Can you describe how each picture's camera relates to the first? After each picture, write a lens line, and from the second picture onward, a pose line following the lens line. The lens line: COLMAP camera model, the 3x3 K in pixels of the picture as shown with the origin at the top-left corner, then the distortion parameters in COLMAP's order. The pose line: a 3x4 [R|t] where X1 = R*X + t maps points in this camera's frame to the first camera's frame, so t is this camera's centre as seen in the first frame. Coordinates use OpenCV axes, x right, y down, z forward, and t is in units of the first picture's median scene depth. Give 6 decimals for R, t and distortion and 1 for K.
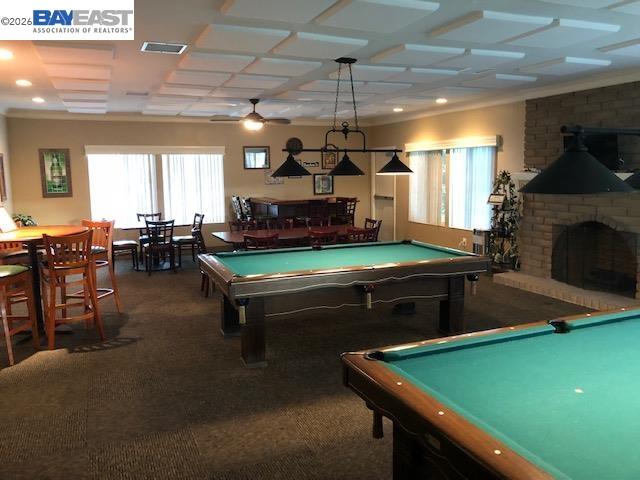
lens RADIAL K [[521.8, 0, 317.4], [0, 521.8, 238.7], [0, 0, 1]] dist [0.034845, -0.038570]
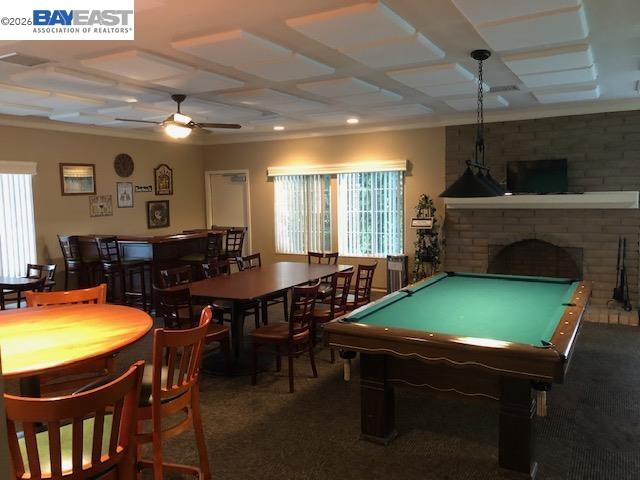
lens RADIAL K [[521.8, 0, 321.2], [0, 521.8, 237.9], [0, 0, 1]] dist [0.034845, -0.038570]
pose [[0.796767, -0.052457, 0.602006, -0.403207], [0.087320, 0.995764, -0.028801, -0.036415], [-0.597945, 0.075515, 0.797972, 0.326078]]
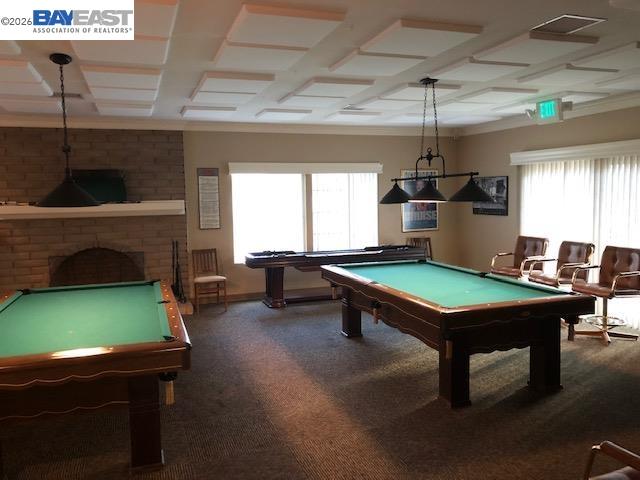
lens RADIAL K [[521.8, 0, 319.3], [0, 521.8, 237.7], [0, 0, 1]] dist [0.034845, -0.038570]
pose [[0.054332, -0.072561, 0.995883, -0.457614], [0.149185, 0.986752, 0.063757, -0.045214], [-0.987315, 0.145107, 0.064438, 0.383985]]
